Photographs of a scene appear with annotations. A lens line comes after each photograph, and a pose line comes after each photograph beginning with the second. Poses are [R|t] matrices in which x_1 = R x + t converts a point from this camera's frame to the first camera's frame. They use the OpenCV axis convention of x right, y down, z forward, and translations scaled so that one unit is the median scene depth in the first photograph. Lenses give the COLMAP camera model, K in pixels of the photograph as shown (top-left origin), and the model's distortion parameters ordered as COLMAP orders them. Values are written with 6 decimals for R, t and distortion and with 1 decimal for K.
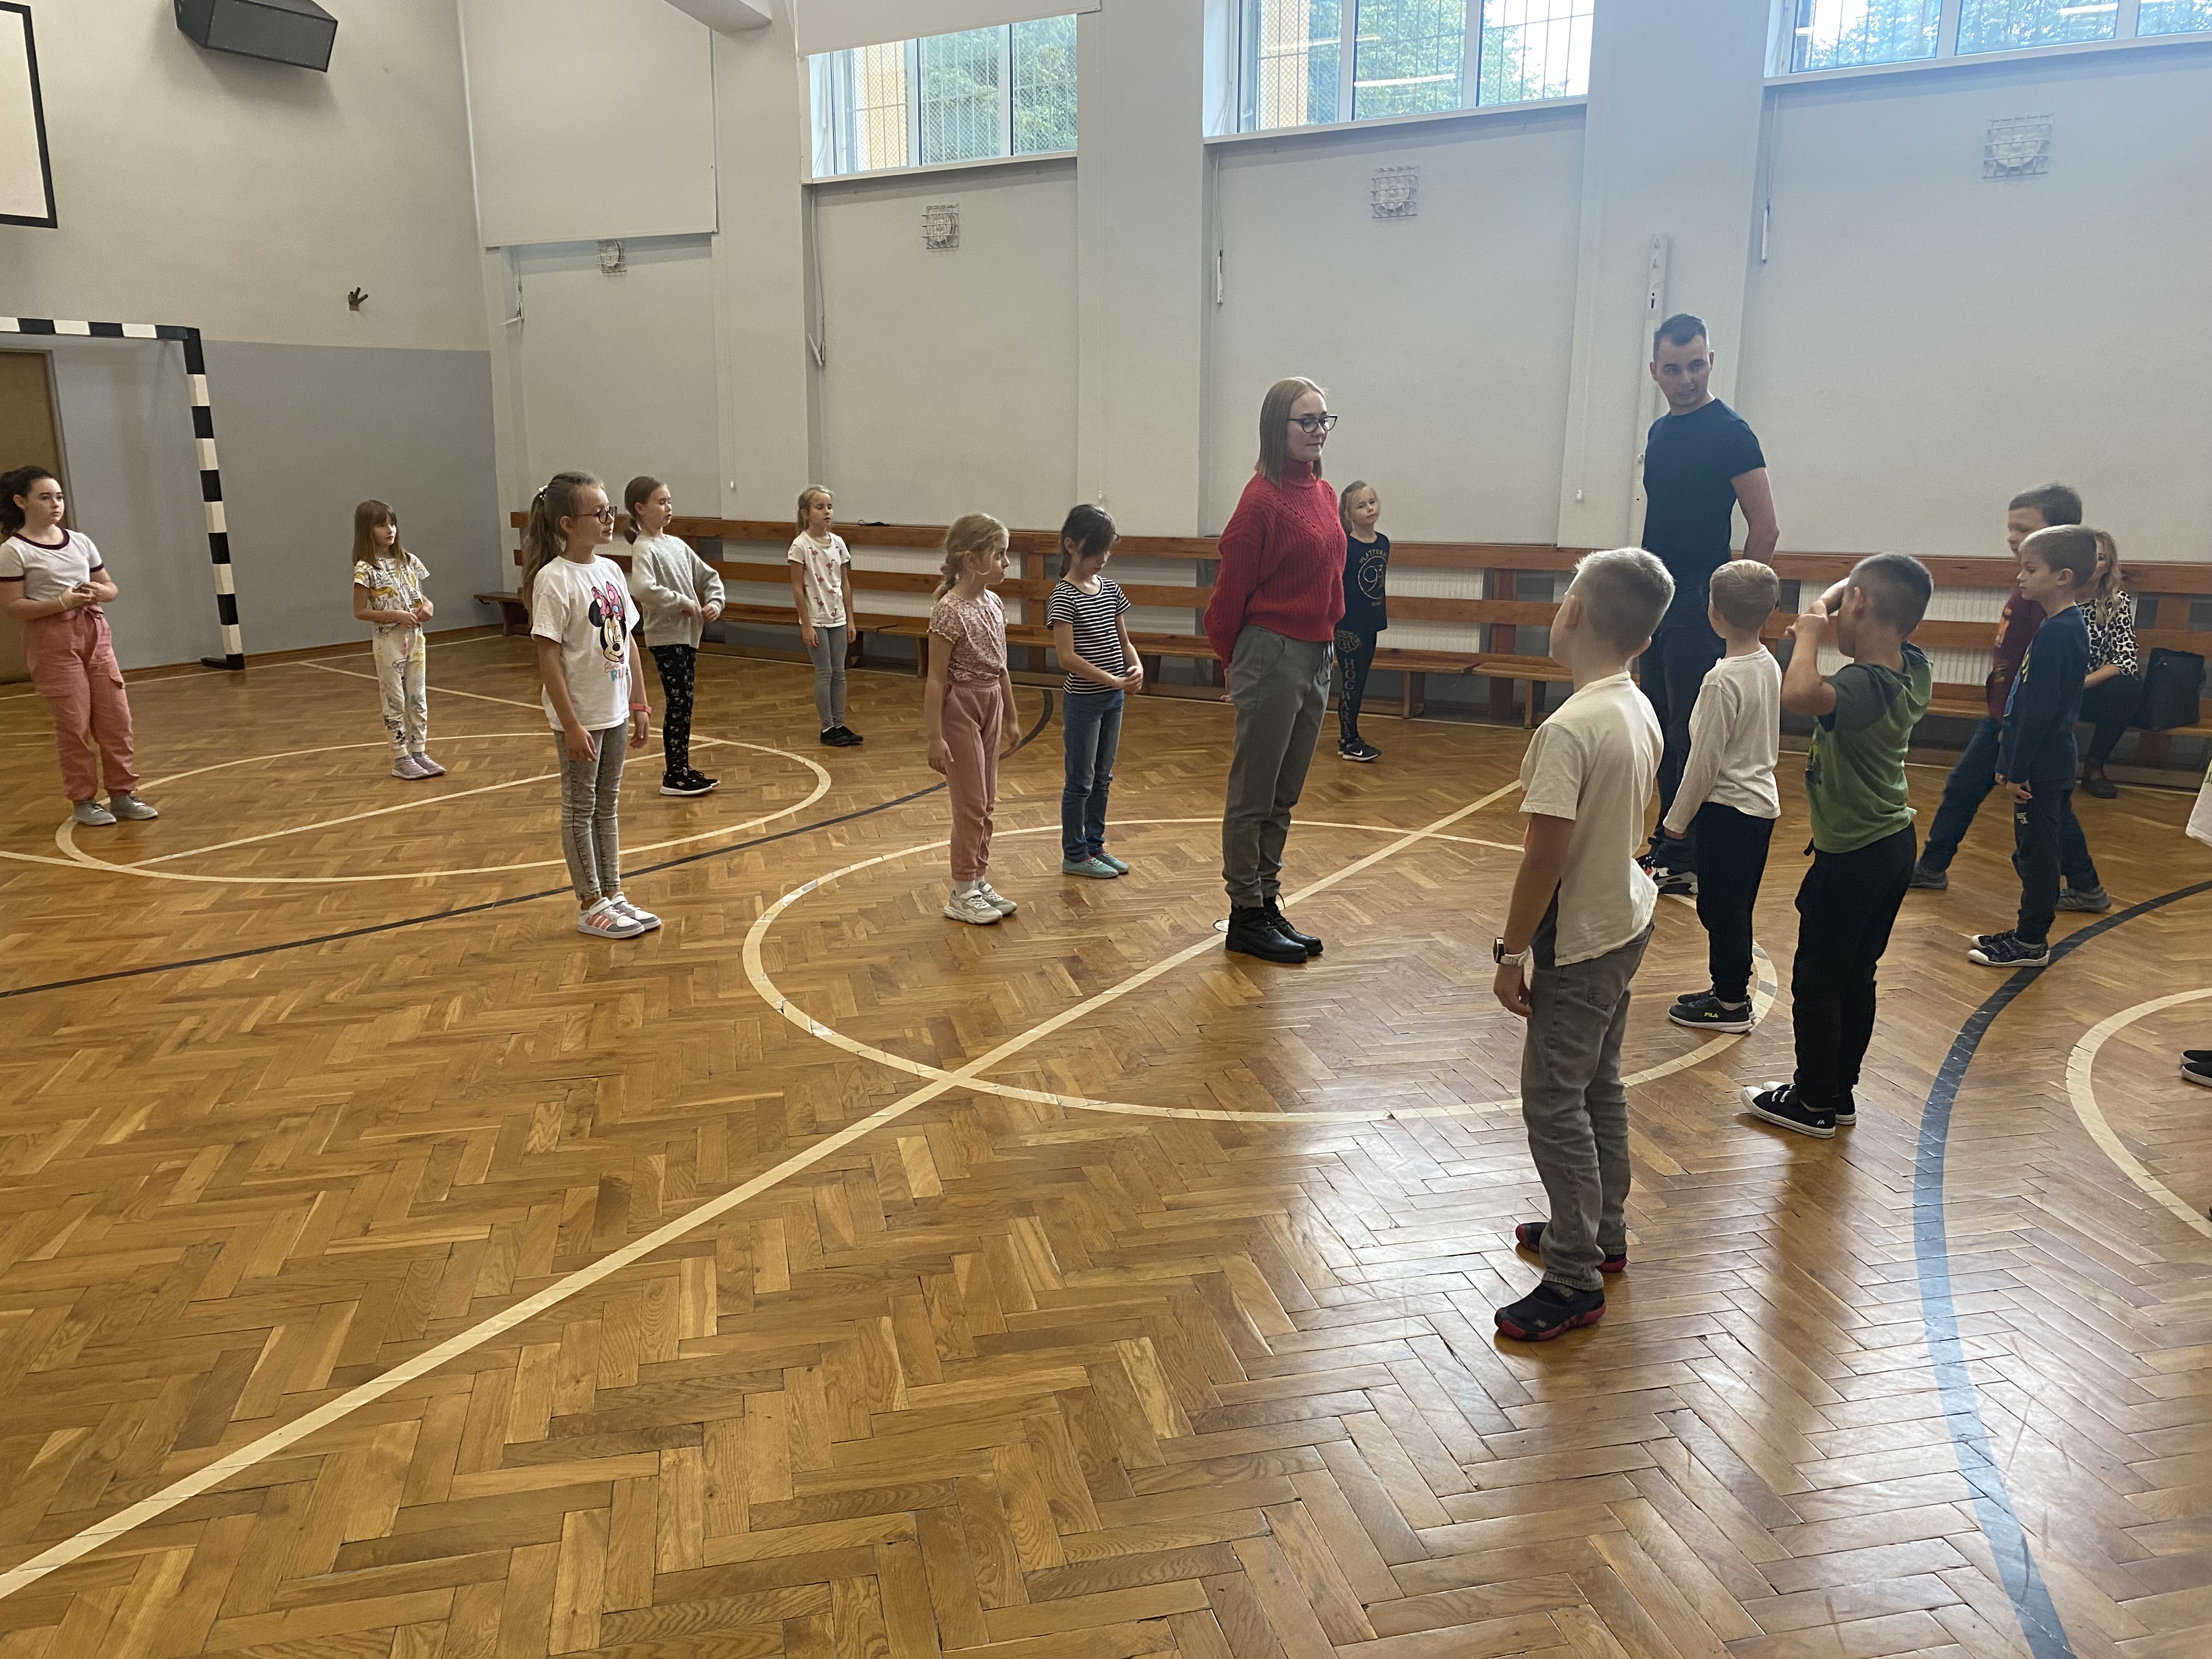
lens RADIAL K [[1700.2, 0, 1085.9], [0, 1700.2, 831.2], [0, 0, 1]] dist [0.009012, -0.002645]
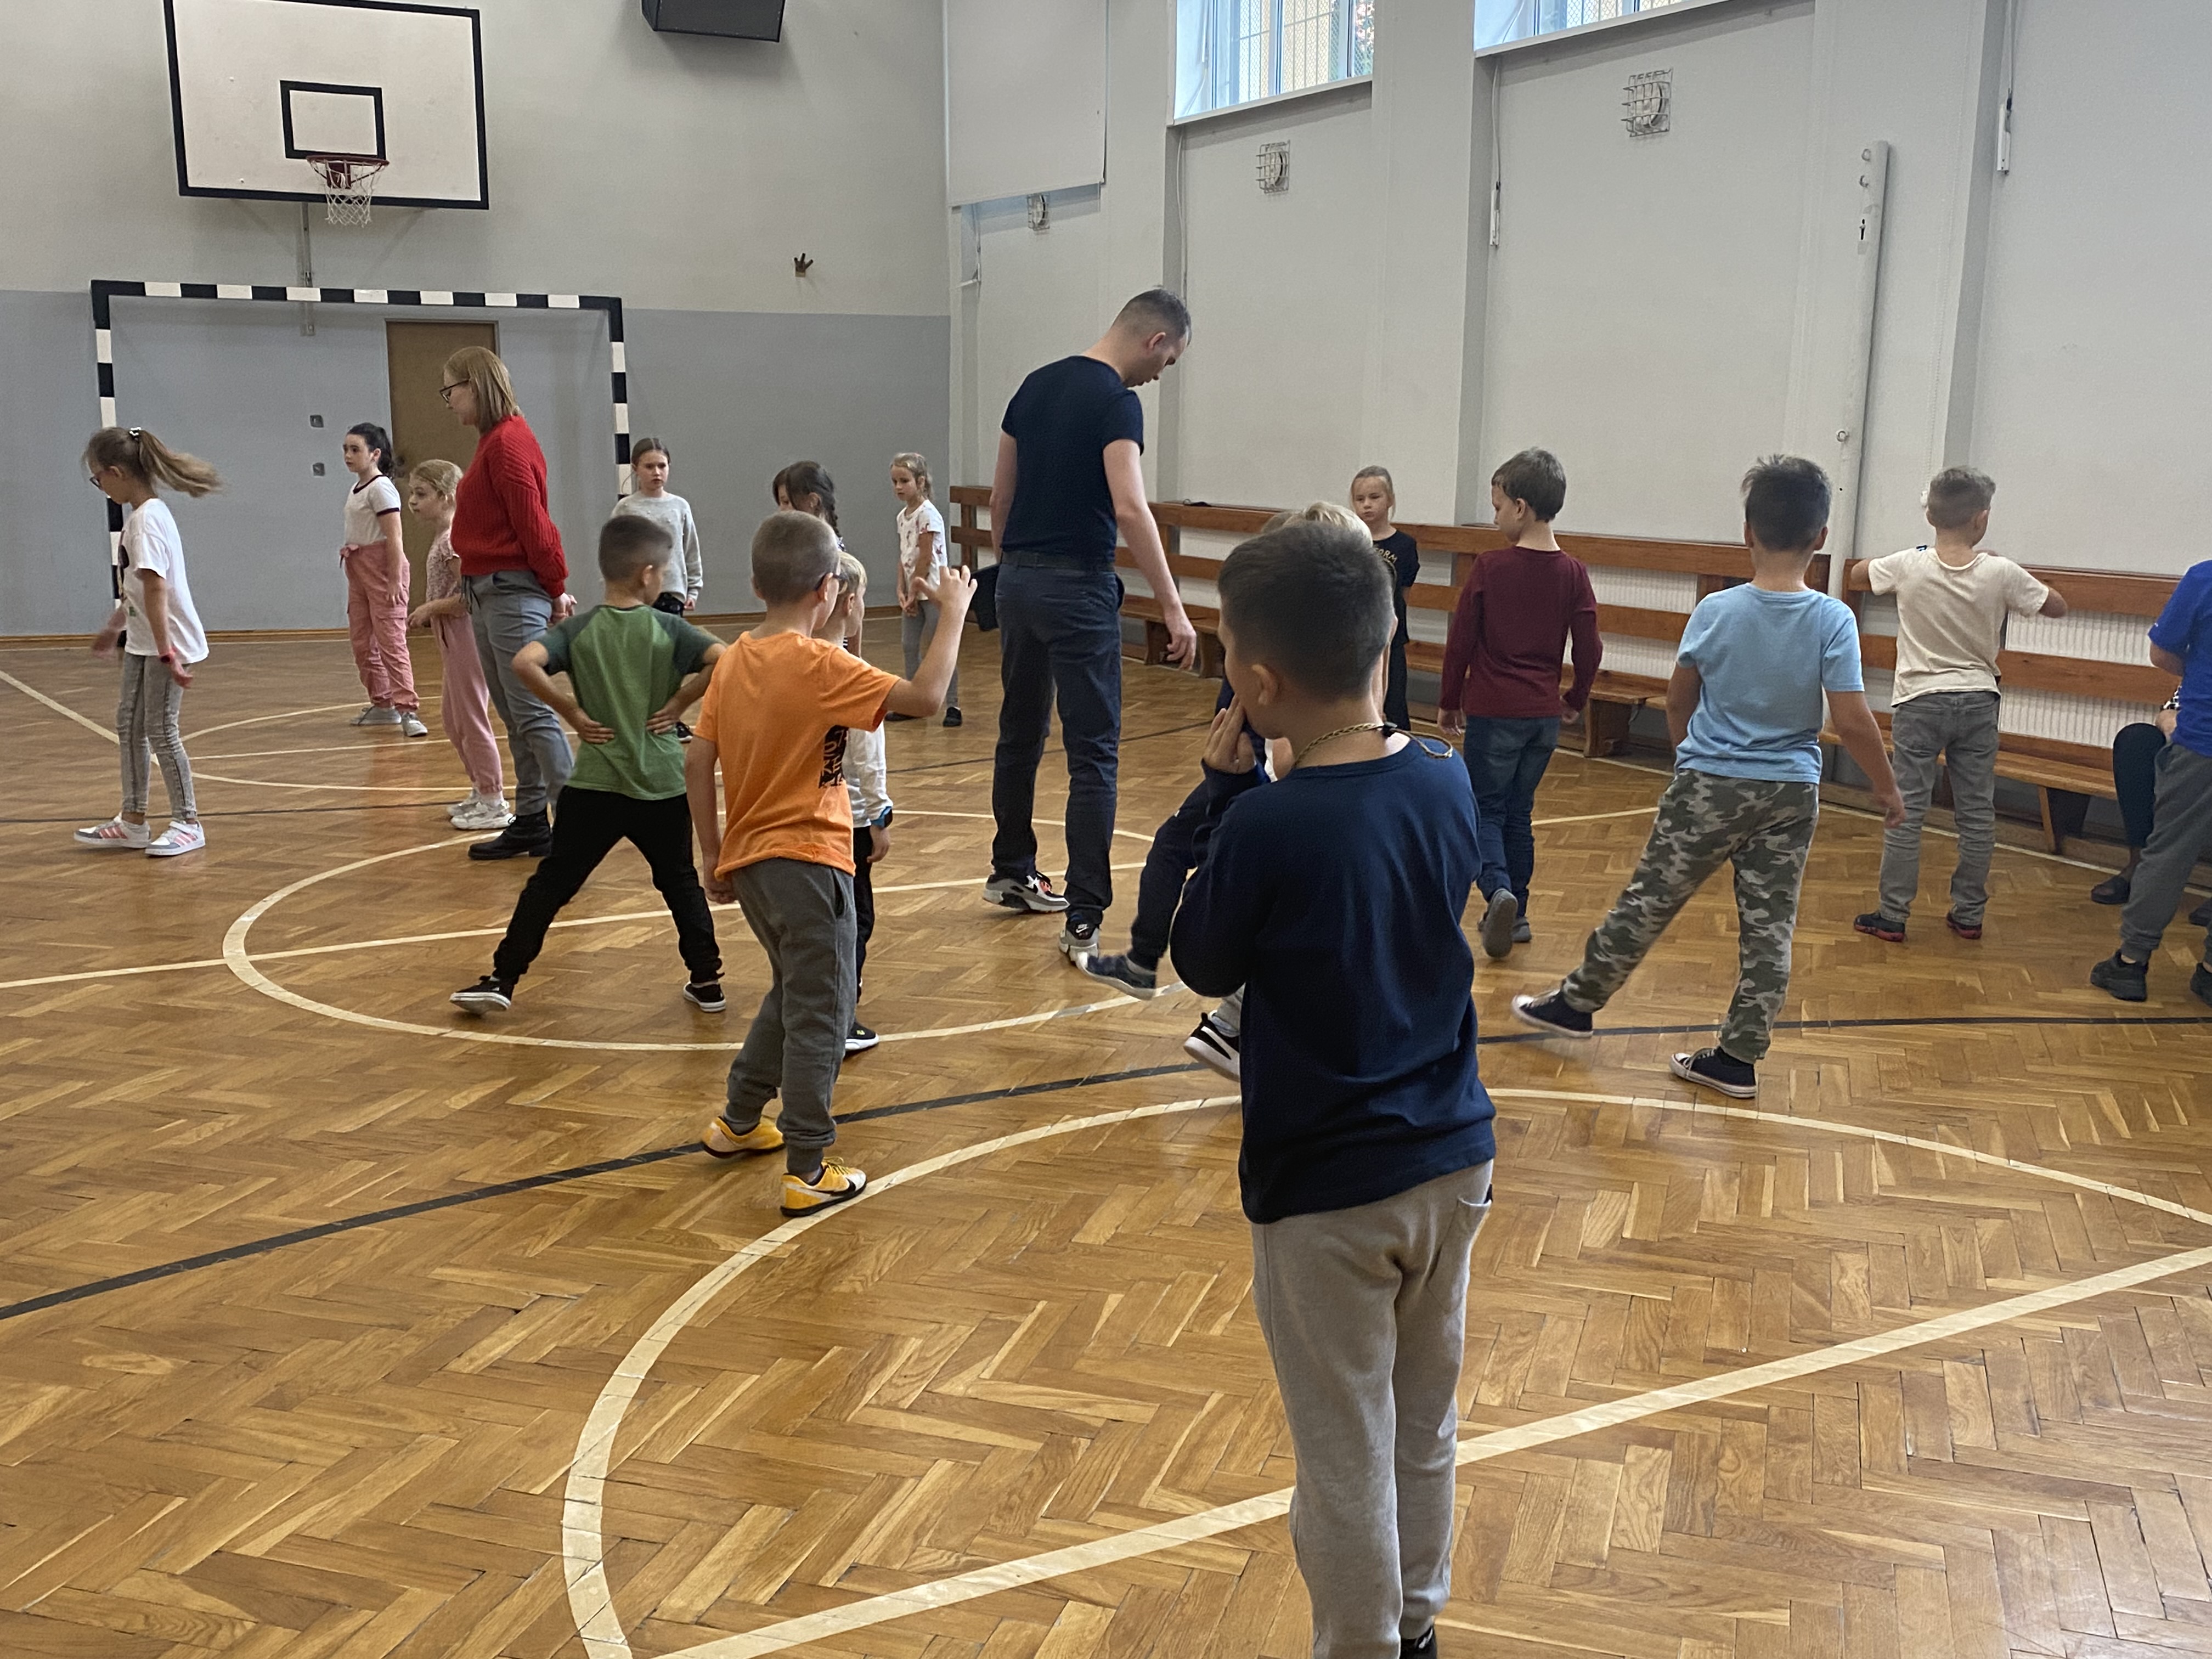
lens RADIAL K [[2169.1, 0, 1121.6], [0, 2169.1, 816.7], [0, 0, 1]] dist [-0.006531, 0.000000]
pose [[0.876067, 0.095683, -0.472600, 0.393156], [-0.117770, 0.992890, -0.017291, 0.003894], [0.467586, 0.070806, 0.881107, 0.007889]]
